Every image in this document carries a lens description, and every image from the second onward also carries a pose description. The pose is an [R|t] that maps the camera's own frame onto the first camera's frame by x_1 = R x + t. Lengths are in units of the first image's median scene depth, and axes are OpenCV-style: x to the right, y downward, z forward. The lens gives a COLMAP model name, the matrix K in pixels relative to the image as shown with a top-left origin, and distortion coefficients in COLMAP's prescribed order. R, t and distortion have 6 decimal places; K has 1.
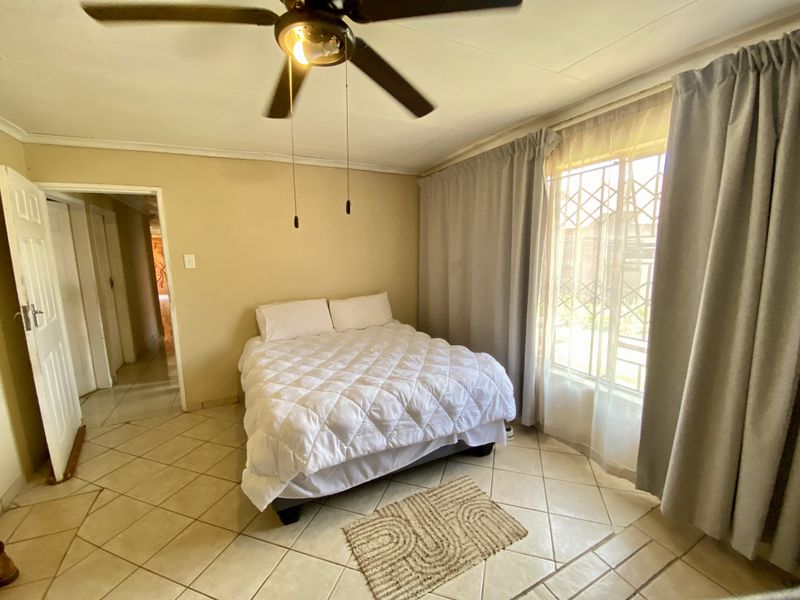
lens RADIAL K [[326.2, 0, 398.2], [0, 326.2, 297.5], [0, 0, 1]] dist [-0.003255, -0.001628]
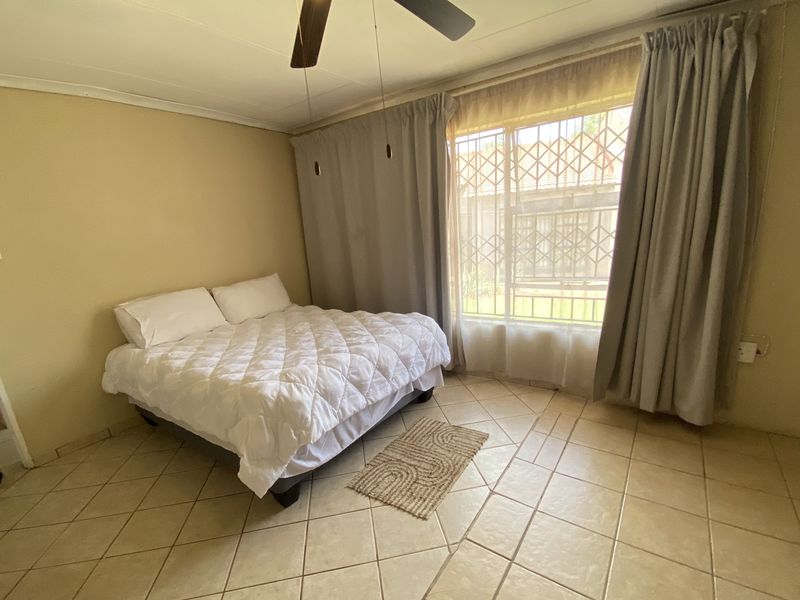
lens RADIAL K [[364.6, 0, 401.8], [0, 364.6, 331.8], [0, 0, 1]] dist [0.015056, -0.001911]
pose [[0.876548, -0.170703, 0.450027, -0.374963], [0.118103, 0.982692, 0.142715, 0.067434], [-0.466600, -0.071947, 0.881538, -0.056182]]
